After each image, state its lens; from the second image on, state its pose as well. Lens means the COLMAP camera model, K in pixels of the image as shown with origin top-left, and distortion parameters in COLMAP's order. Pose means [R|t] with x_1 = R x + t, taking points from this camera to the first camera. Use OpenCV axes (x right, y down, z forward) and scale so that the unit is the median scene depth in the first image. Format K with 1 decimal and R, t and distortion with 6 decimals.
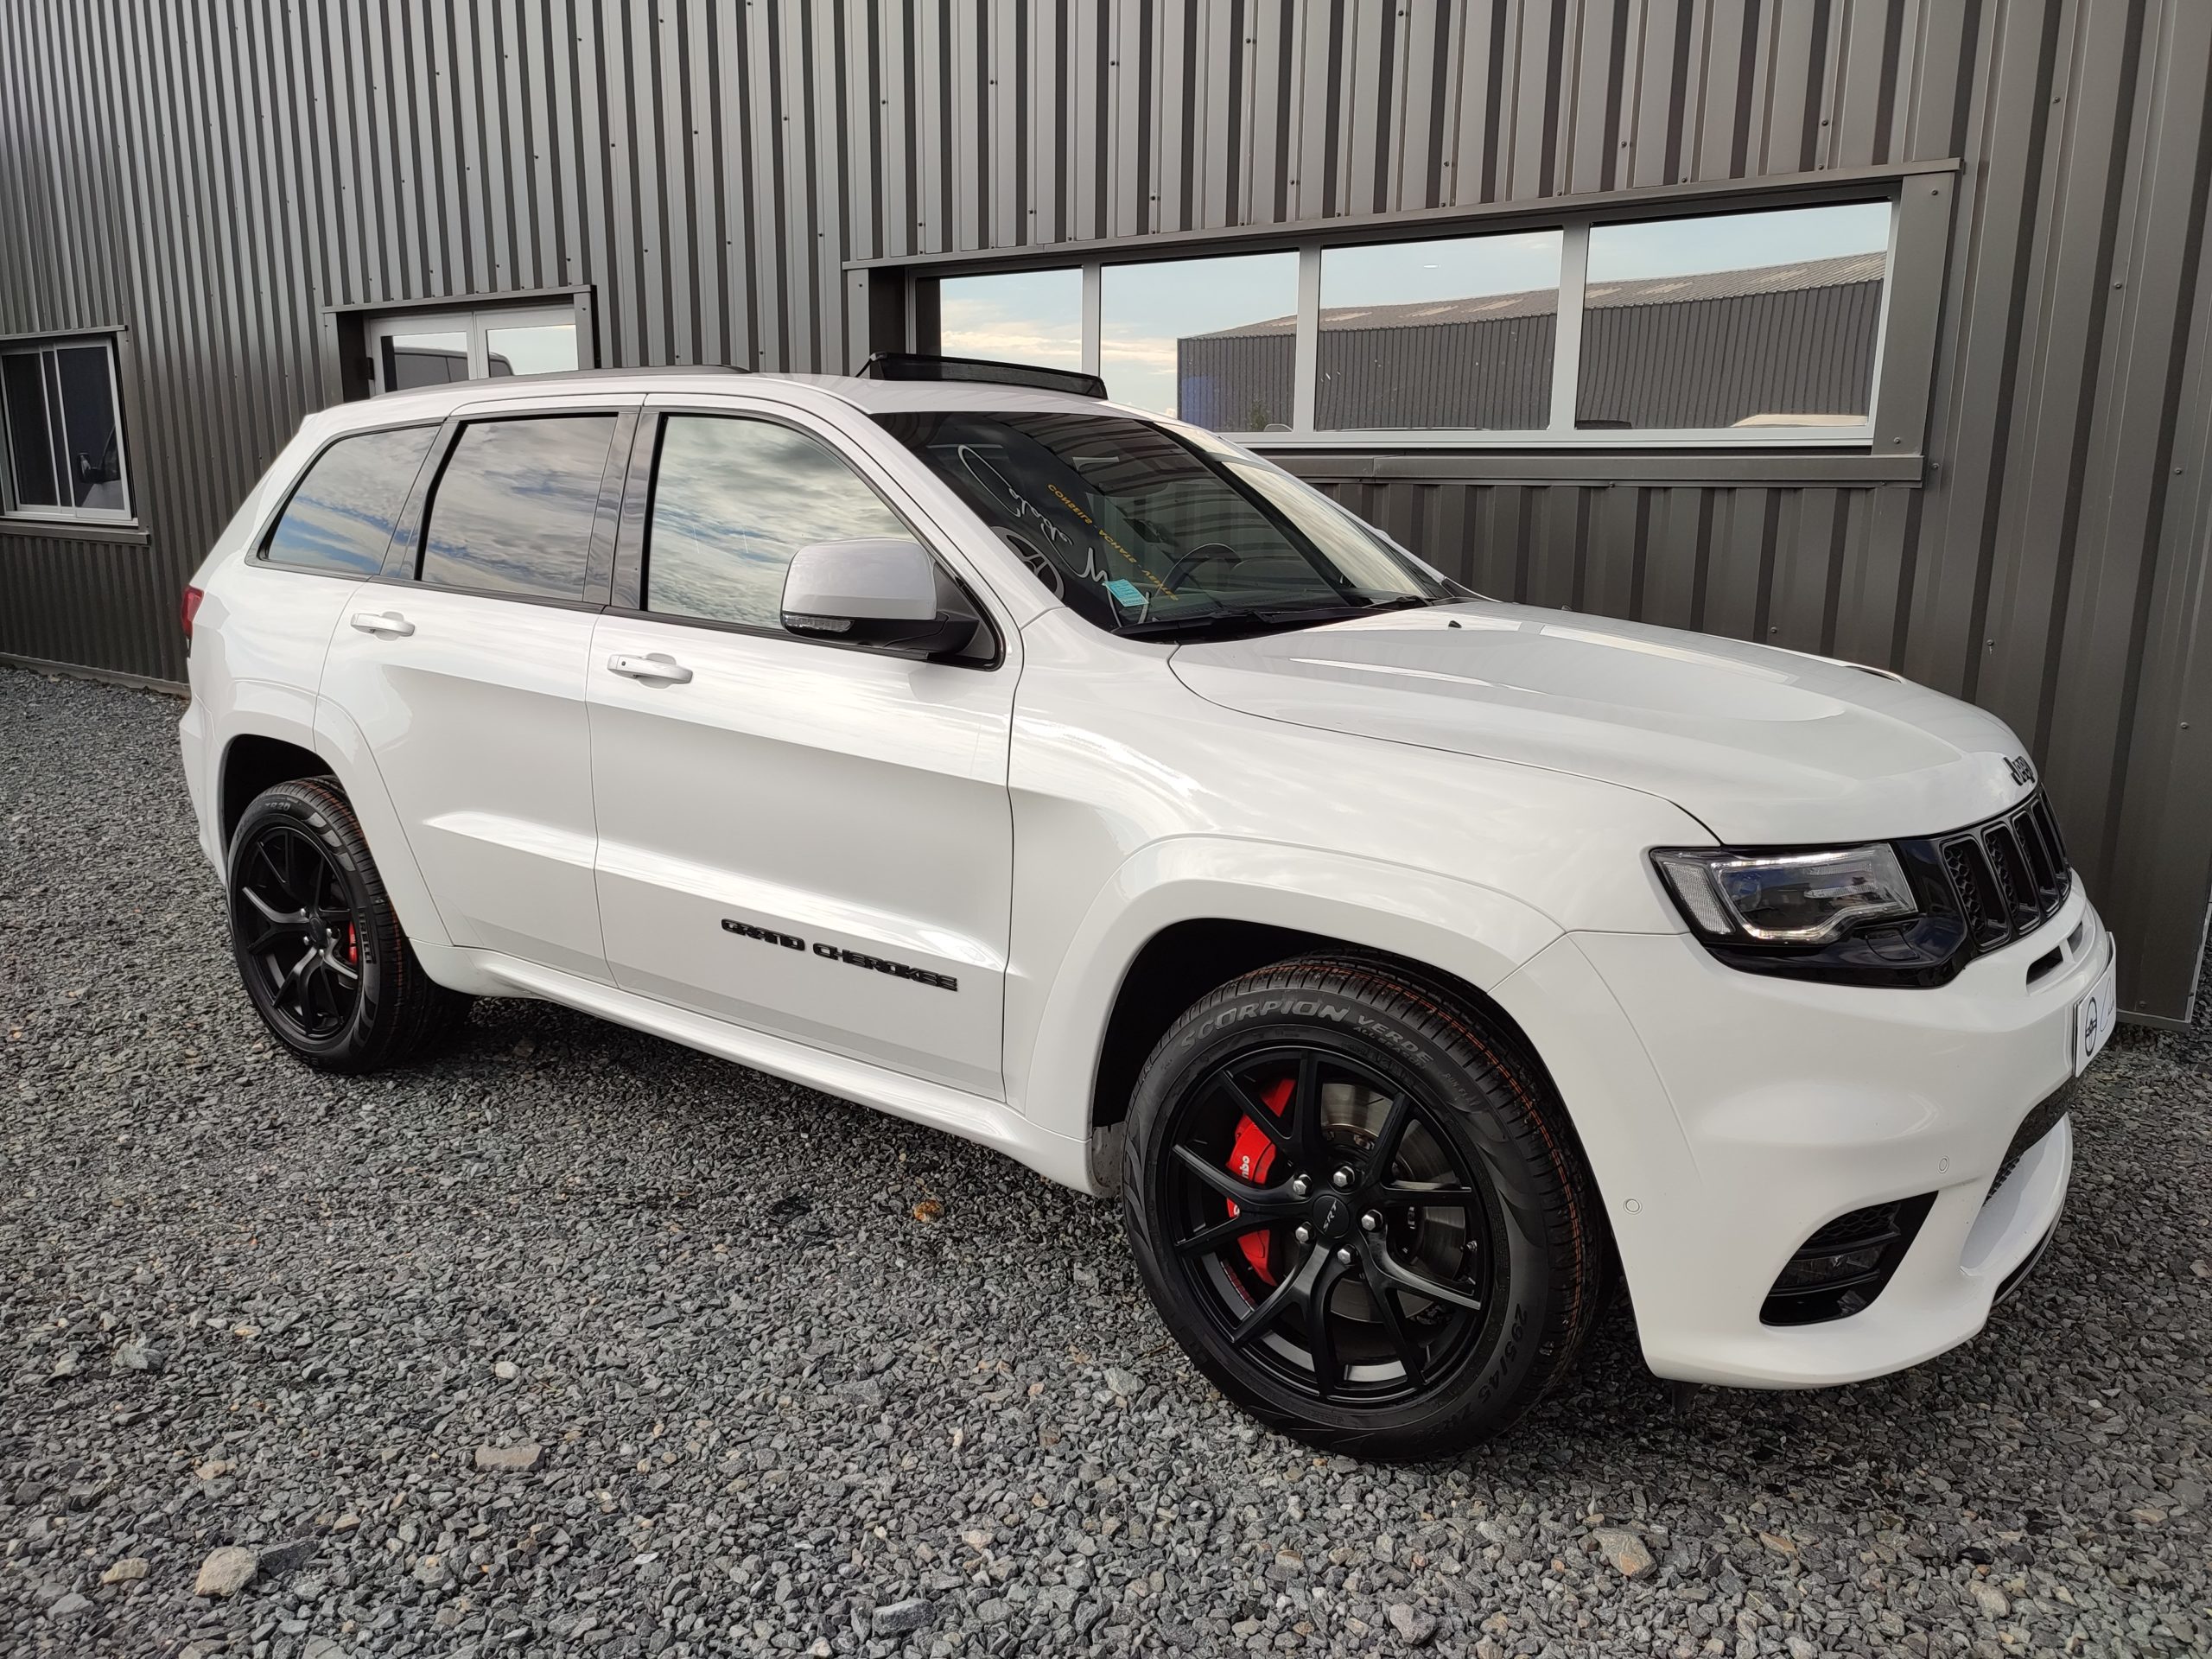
lens RADIAL K [[1628.4, 0, 1098.6], [0, 1628.4, 823.5], [0, 0, 1]] dist [0.049675, -0.049969]
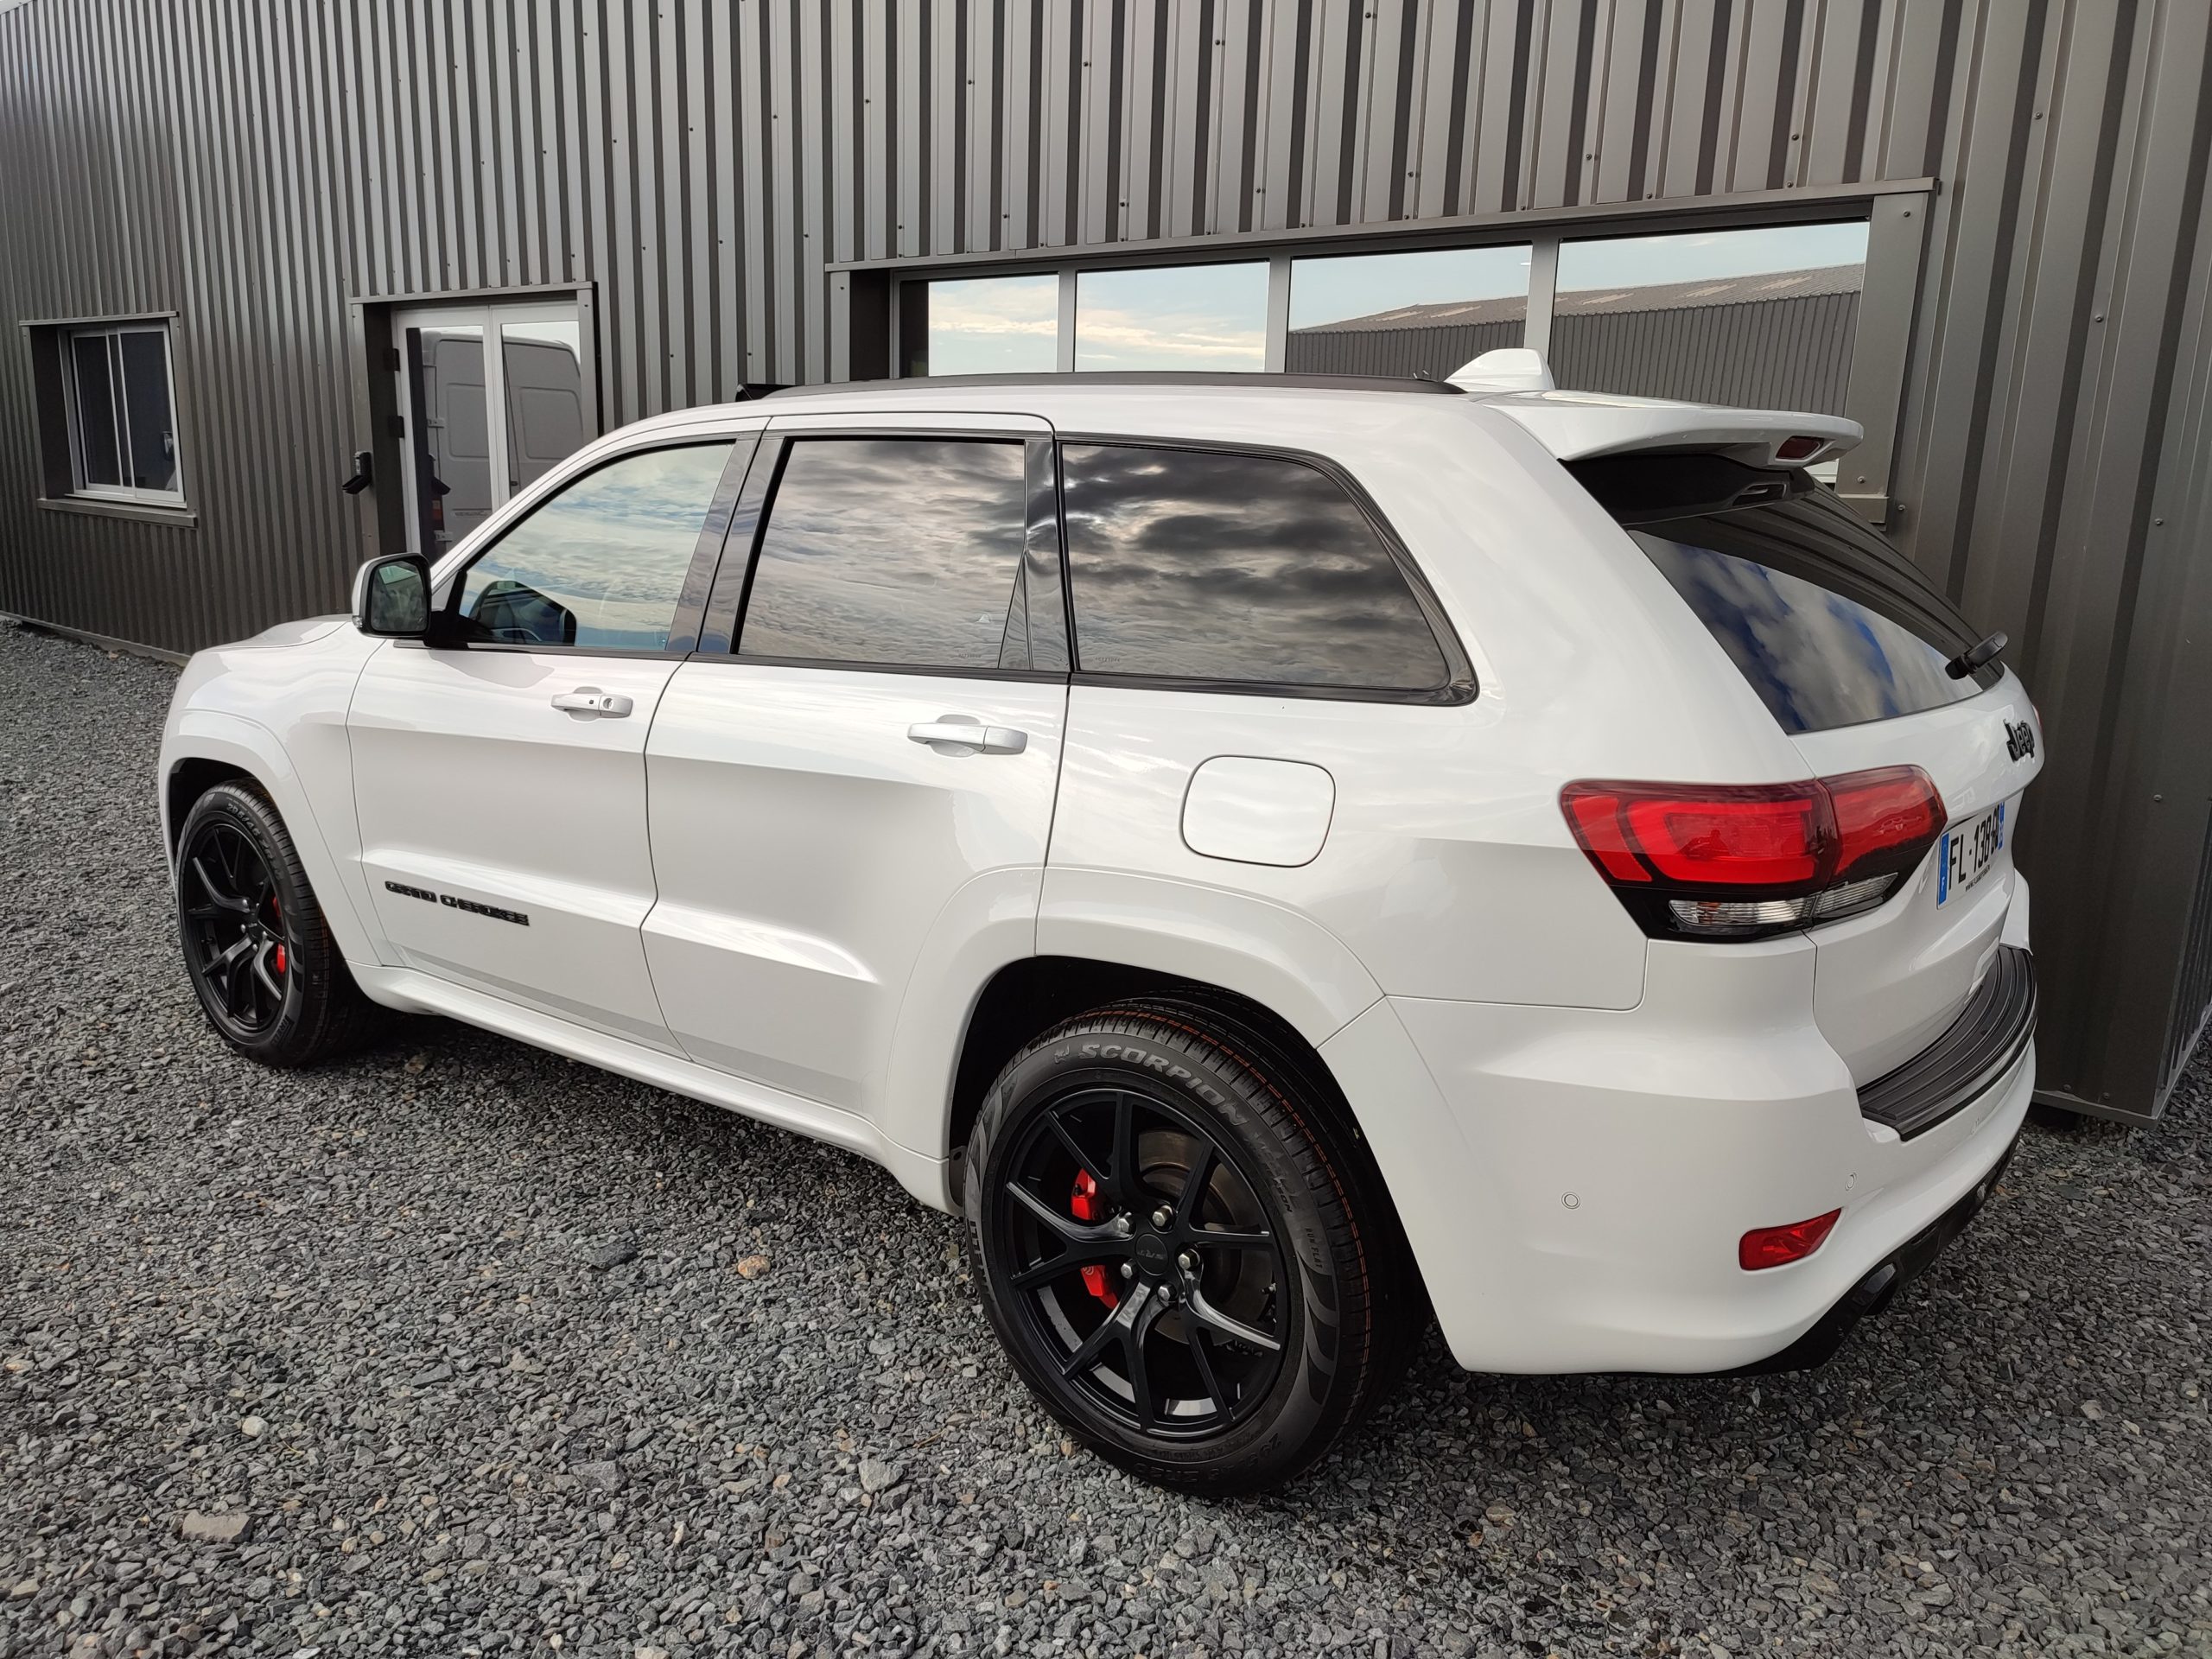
lens RADIAL K [[1619.7, 0, 1106.0], [0, 1619.7, 829.5], [0, 0, 1]] dist [0.059892, -0.064454]
pose [[0.997364, 0.035127, -0.063493, 0.162347], [-0.034402, 0.999330, 0.012466, -0.041565], [0.063889, -0.010249, 0.997904, 0.058519]]
